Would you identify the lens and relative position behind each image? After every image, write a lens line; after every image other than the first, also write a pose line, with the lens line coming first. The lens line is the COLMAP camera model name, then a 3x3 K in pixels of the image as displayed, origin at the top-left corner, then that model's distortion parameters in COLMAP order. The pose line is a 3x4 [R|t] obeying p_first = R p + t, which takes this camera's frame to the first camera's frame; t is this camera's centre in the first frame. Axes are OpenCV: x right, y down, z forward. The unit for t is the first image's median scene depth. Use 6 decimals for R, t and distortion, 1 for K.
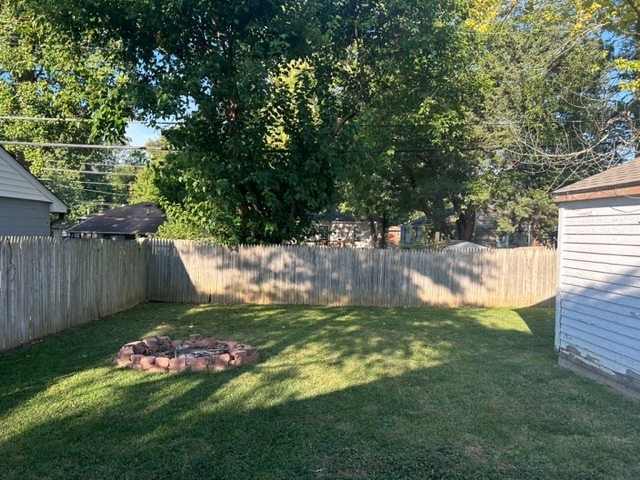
lens RADIAL K [[483.6, 0, 320.0], [0, 483.6, 240.0], [0, 0, 1]] dist [0.043122, -0.002723]
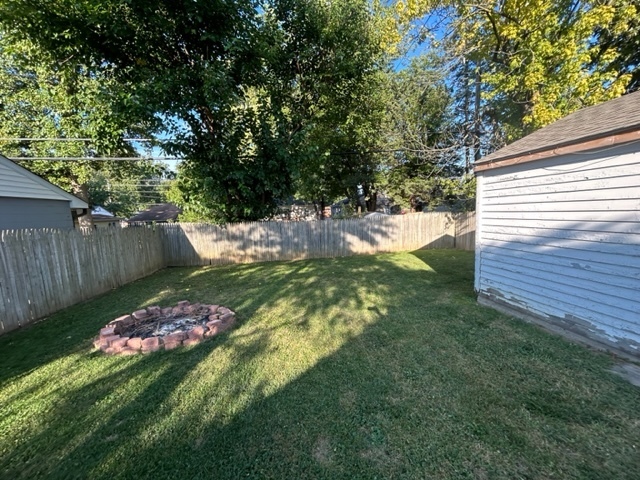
lens RADIAL K [[257.8, 0, 320.0], [0, 257.8, 240.0], [0, 0, 1]] dist [-0.000292, -0.000119]
pose [[0.989279, -0.075486, 0.125016, 0.007098], [0.063758, 0.993405, 0.095295, 0.003055], [-0.131385, -0.086303, 0.987568, 0.249645]]
